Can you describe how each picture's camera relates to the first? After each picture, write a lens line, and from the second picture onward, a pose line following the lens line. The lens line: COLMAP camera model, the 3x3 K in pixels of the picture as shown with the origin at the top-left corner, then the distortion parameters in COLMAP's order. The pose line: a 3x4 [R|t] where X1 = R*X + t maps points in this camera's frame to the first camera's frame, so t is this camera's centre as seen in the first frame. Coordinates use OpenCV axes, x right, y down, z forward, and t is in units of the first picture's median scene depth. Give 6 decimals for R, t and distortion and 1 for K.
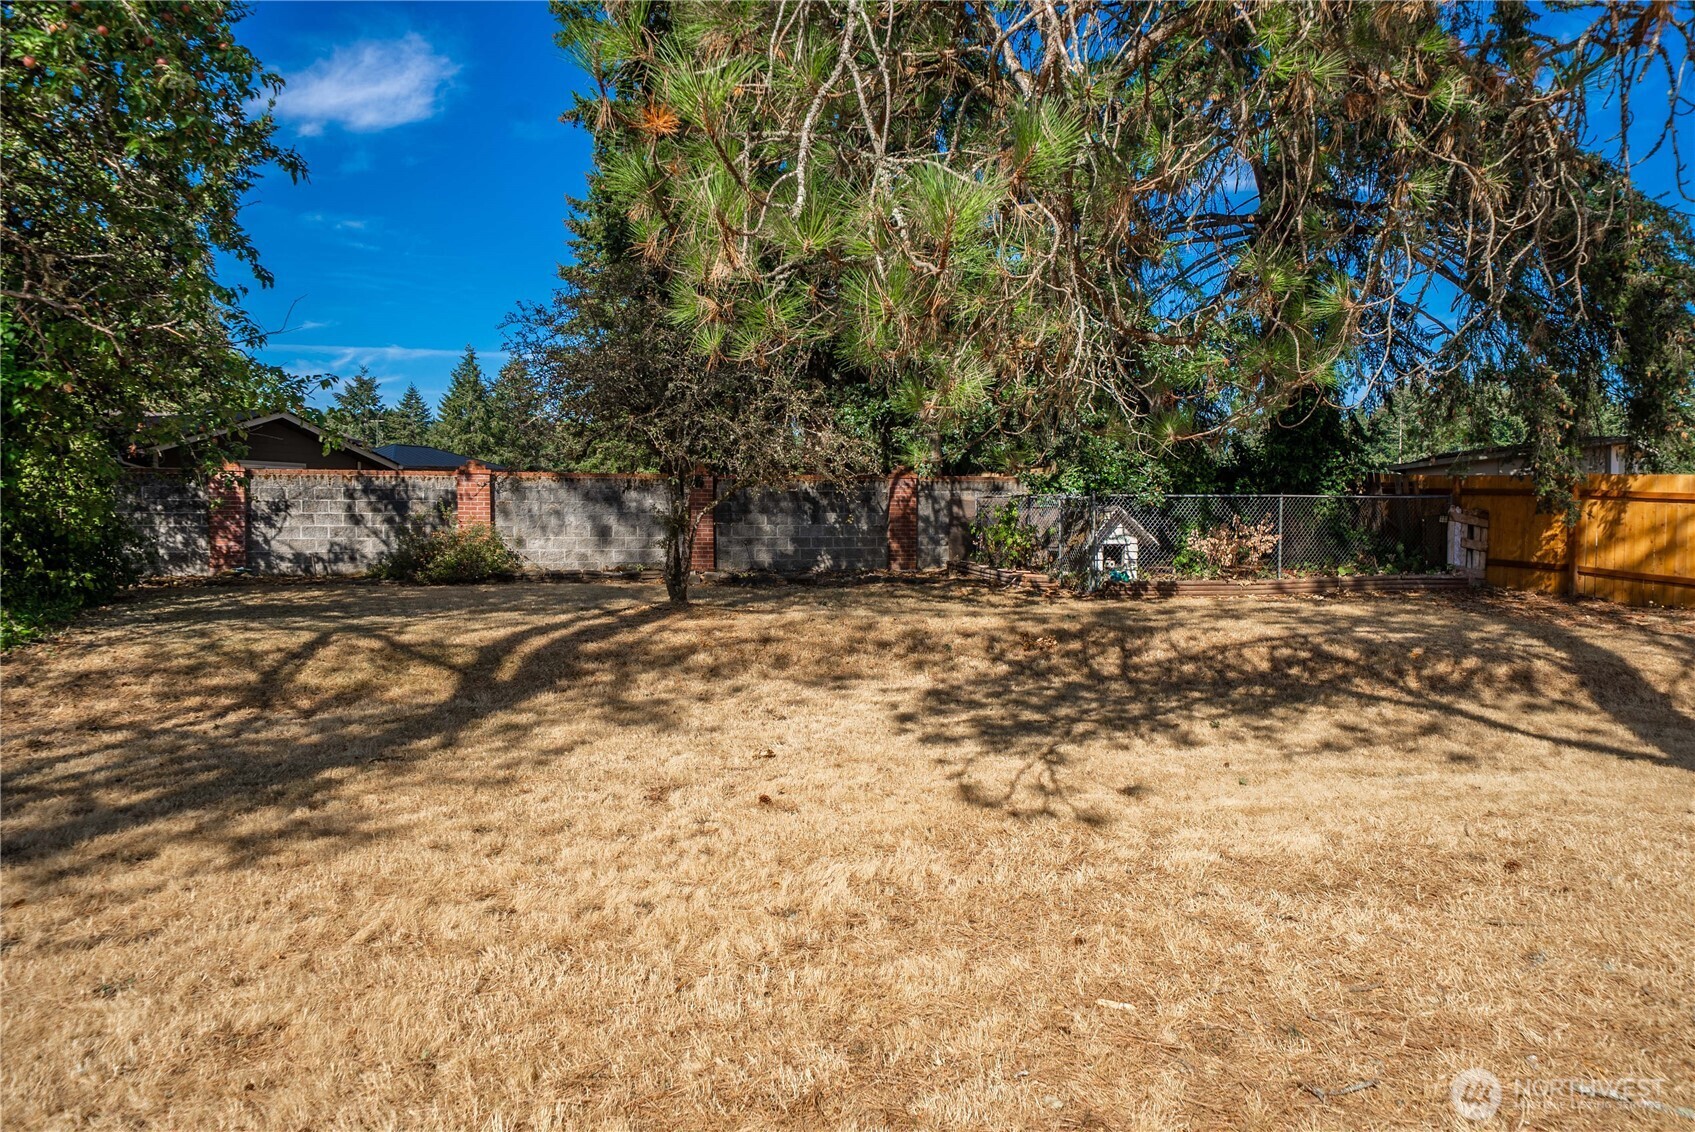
lens RADIAL K [[1099.6, 0, 852.0], [0, 1099.6, 571.1], [0, 0, 1]] dist [0.007655, 0.000368]
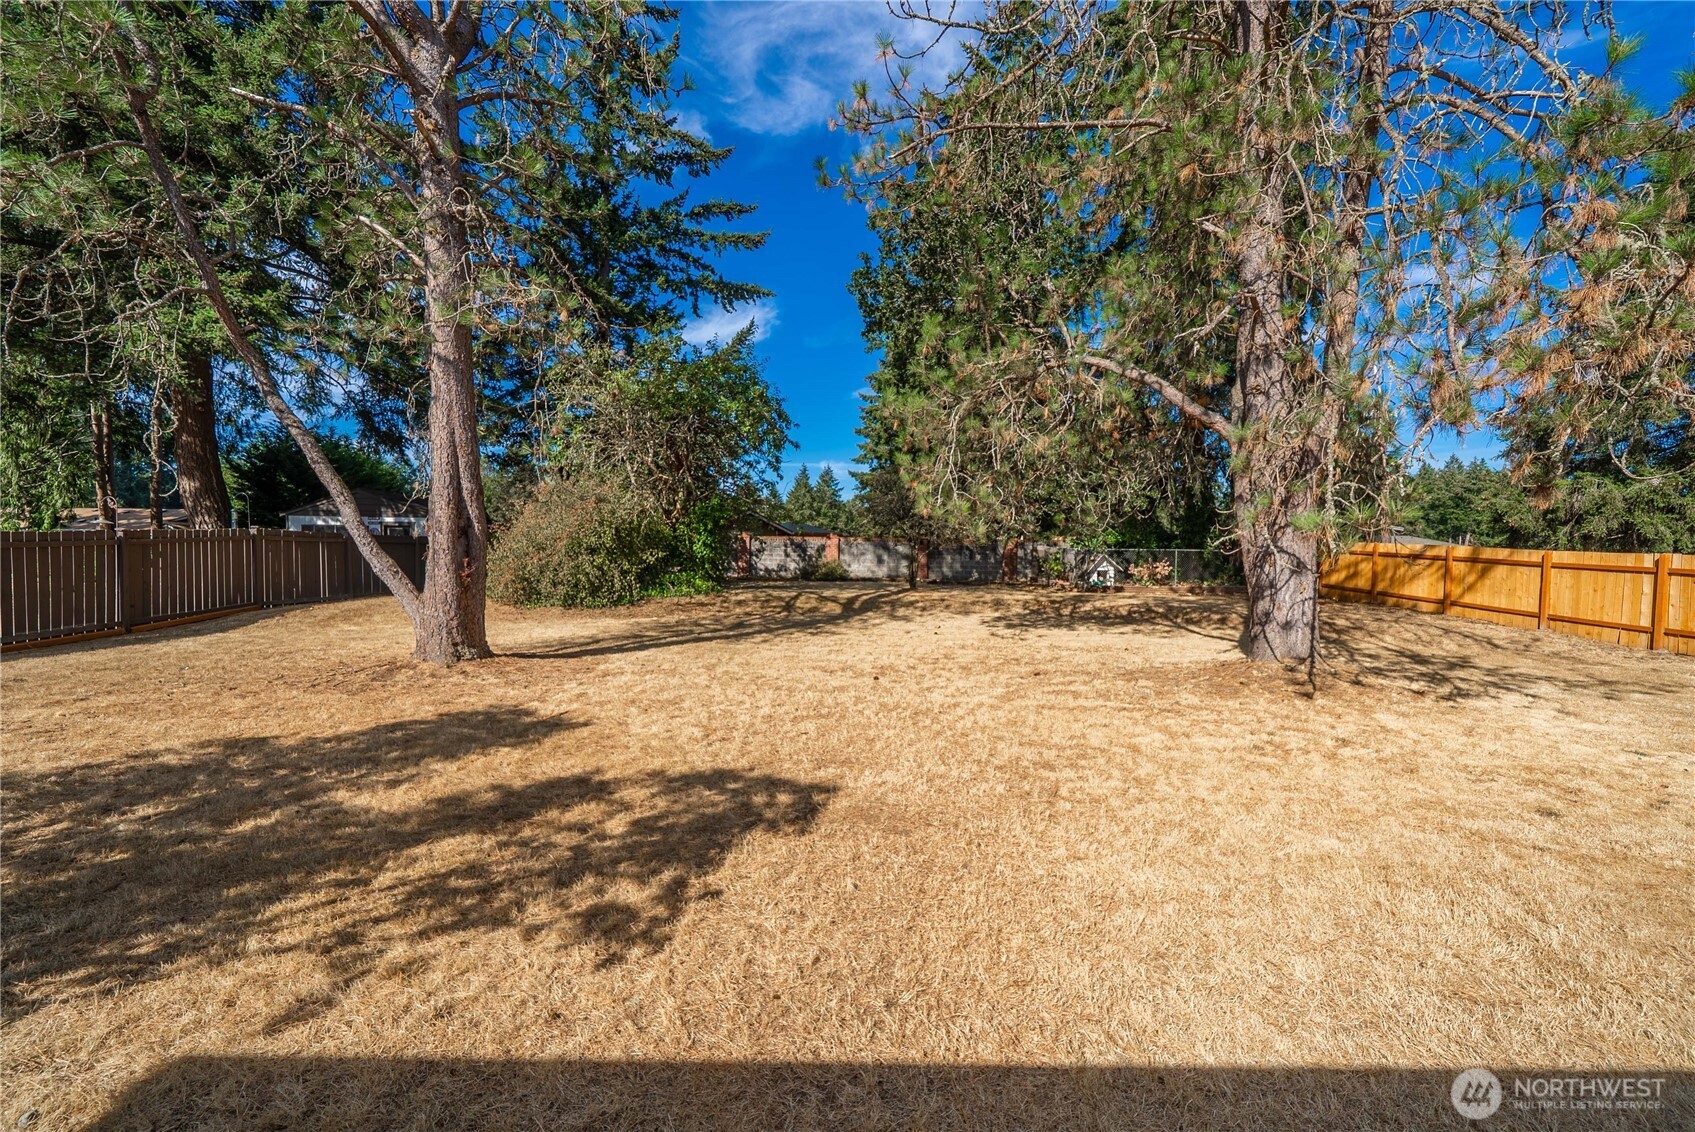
lens RADIAL K [[648.4, 0, 844.5], [0, 648.4, 565.5], [0, 0, 1]] dist [-0.001031, -0.000041]
pose [[0.967183, 0.015010, -0.253638, 0.068767], [-0.023070, 0.999318, -0.028835, 0.019481], [0.253033, 0.033741, 0.966869, -0.472418]]
